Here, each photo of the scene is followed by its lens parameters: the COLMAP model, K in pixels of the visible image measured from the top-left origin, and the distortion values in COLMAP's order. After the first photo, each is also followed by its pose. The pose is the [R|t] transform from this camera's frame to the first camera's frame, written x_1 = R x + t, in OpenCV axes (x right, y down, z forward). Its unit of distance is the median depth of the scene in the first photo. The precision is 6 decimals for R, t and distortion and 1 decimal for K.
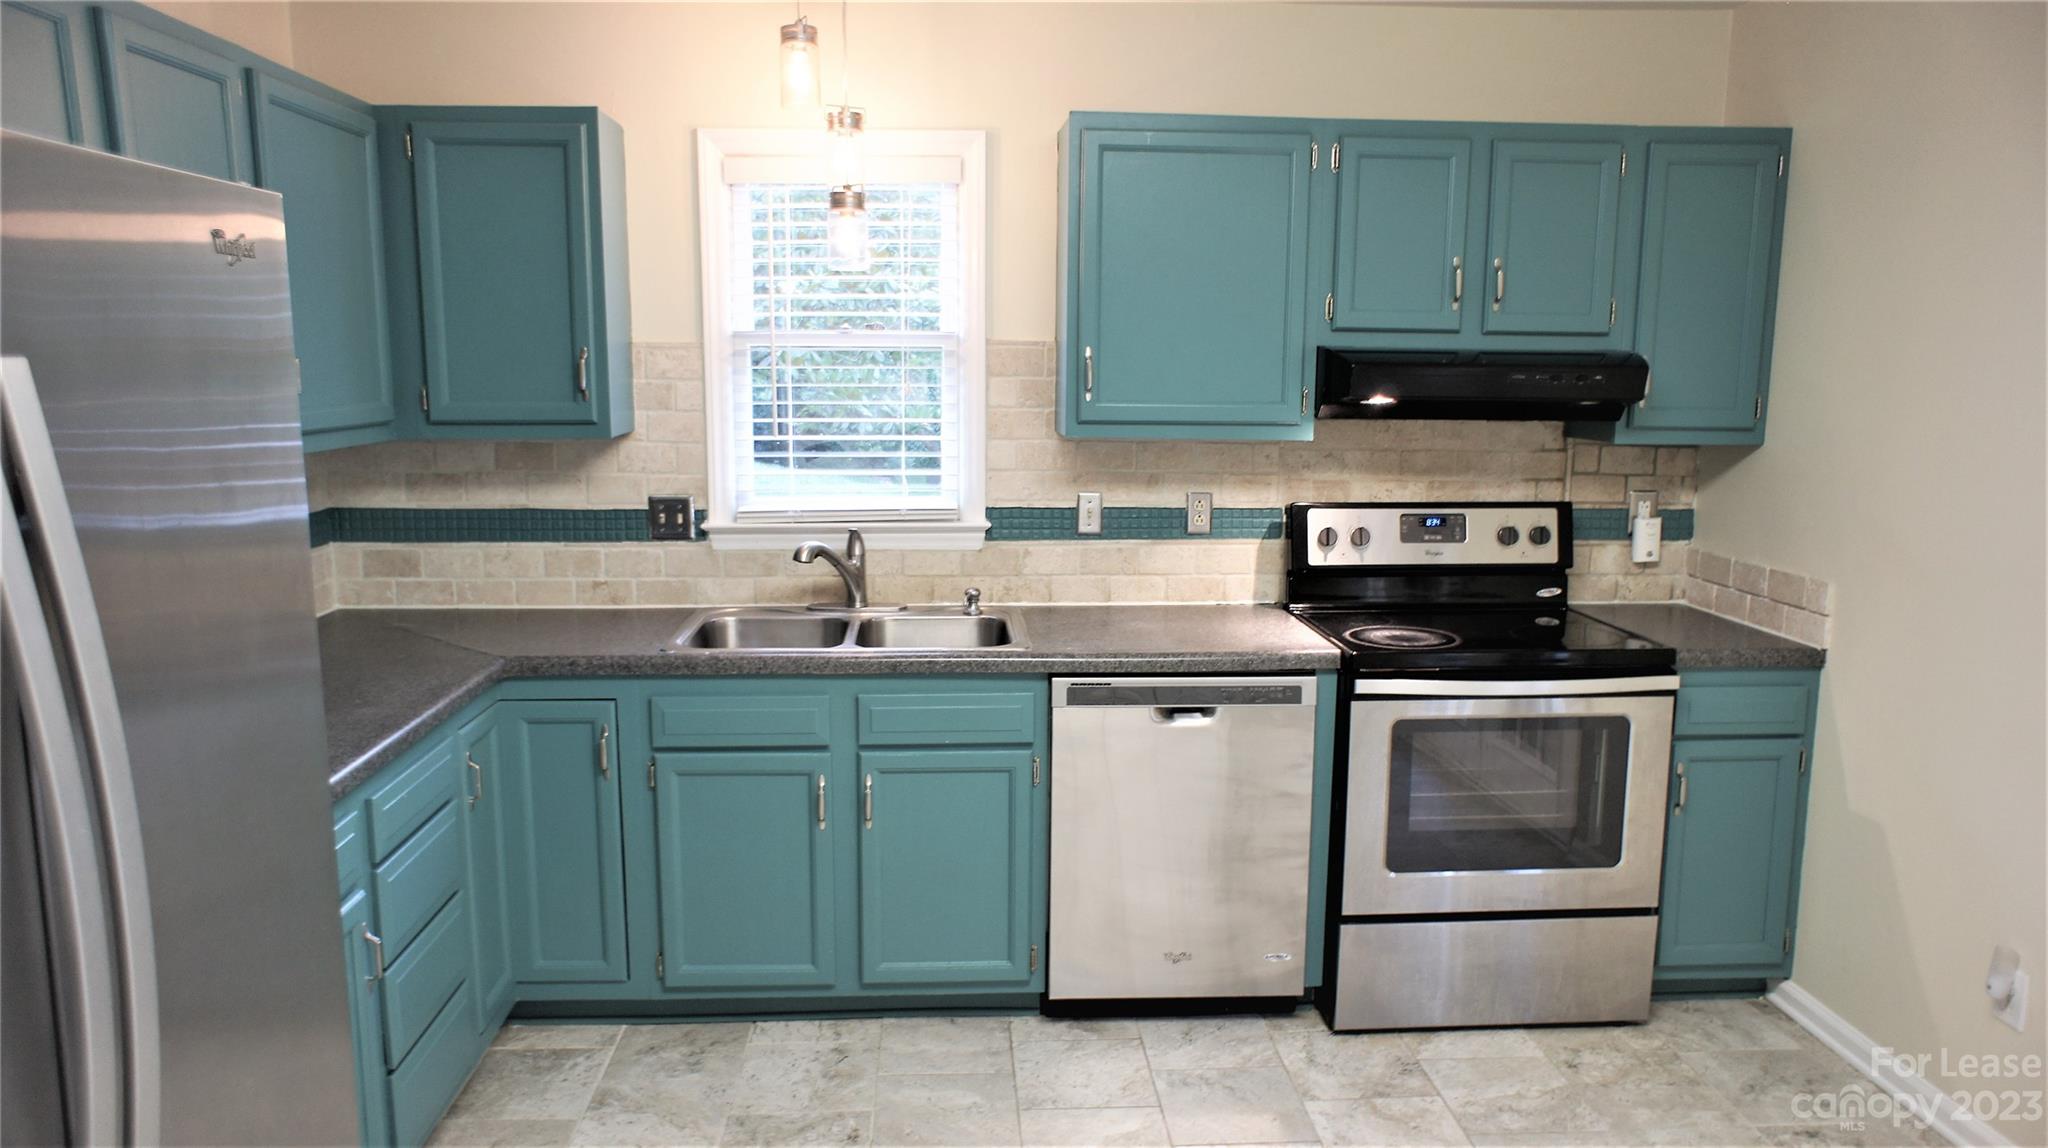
lens RADIAL K [[1388.0, 0, 1017.6], [0, 1388.0, 579.9], [0, 0, 1]] dist [-0.065674, 0.088835]
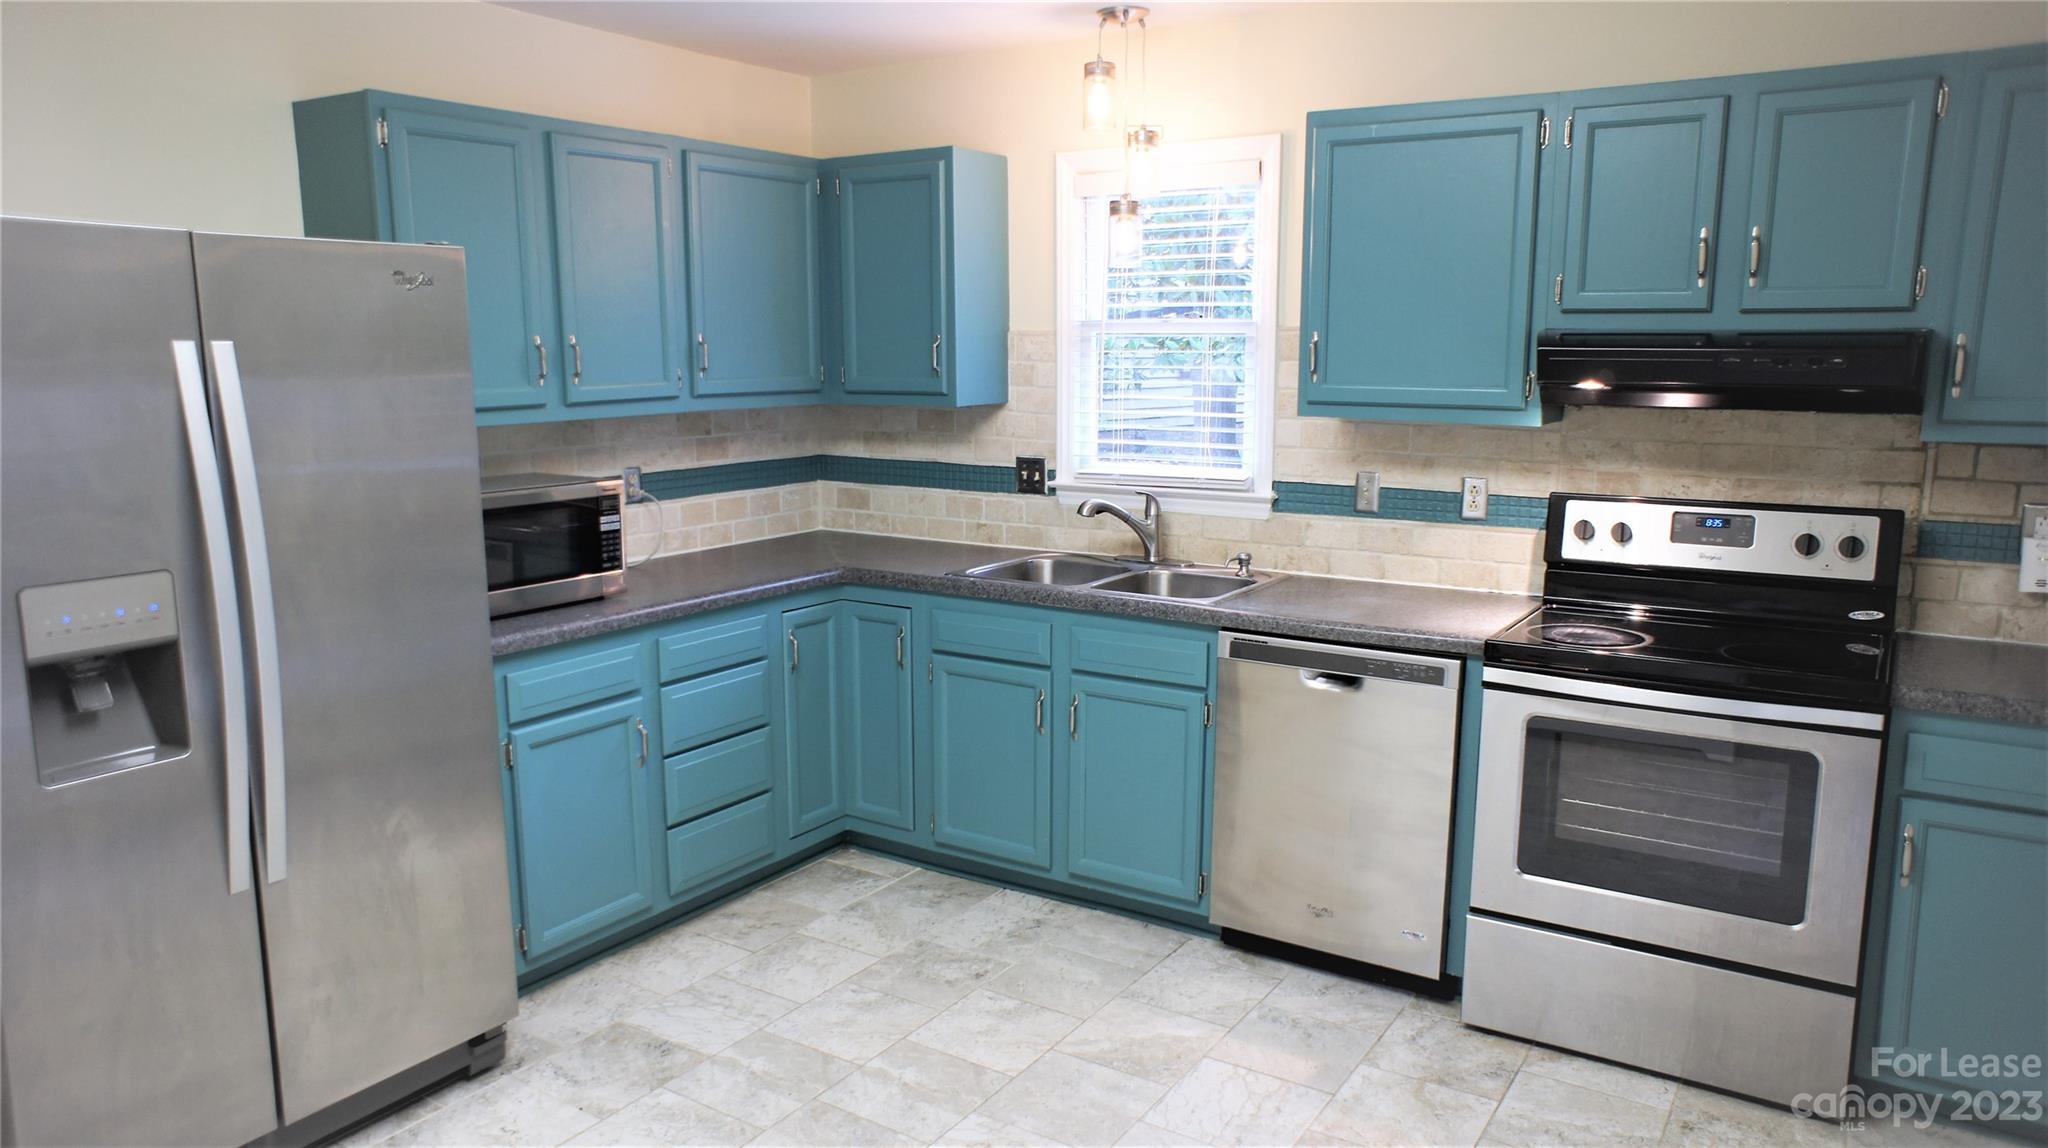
lens RADIAL K [[1388.0, 0, 1014.2], [0, 1388.0, 578.8], [0, 0, 1]] dist [-0.065674, 0.088835]
pose [[0.807086, 0.093416, -0.582996, 0.507755], [-0.090561, 0.995307, 0.034113, 0.006088], [0.583447, 0.025264, 0.811758, 0.005295]]
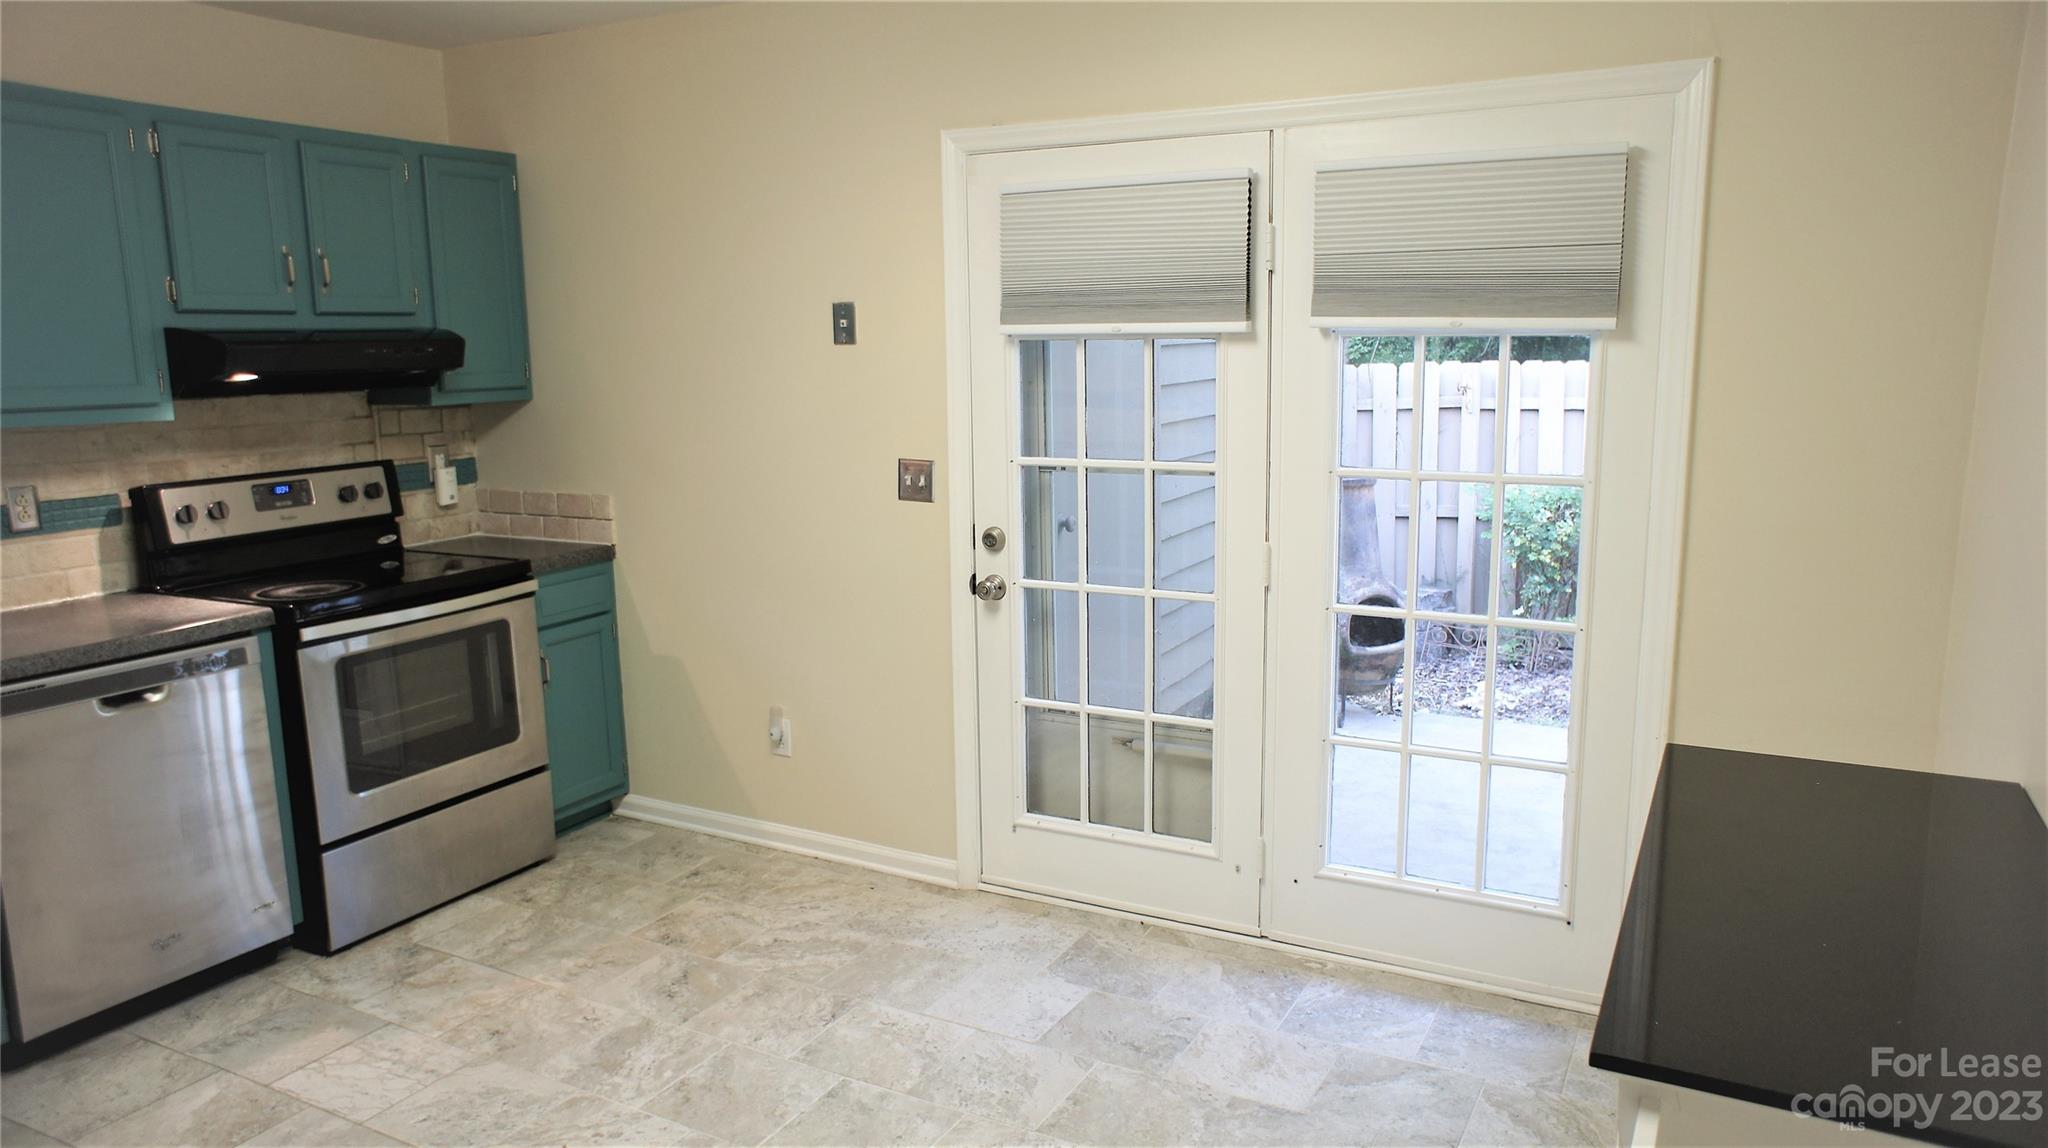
lens RADIAL K [[1388.0, 0, 1018.4], [0, 1388.0, 576.5], [0, 0, 1]] dist [-0.065674, 0.088835]
pose [[0.524646, -0.160473, 0.836059, -0.340233], [0.154373, 0.983725, 0.091943, 0.017452], [-0.837207, 0.080827, 0.540880, -0.069214]]
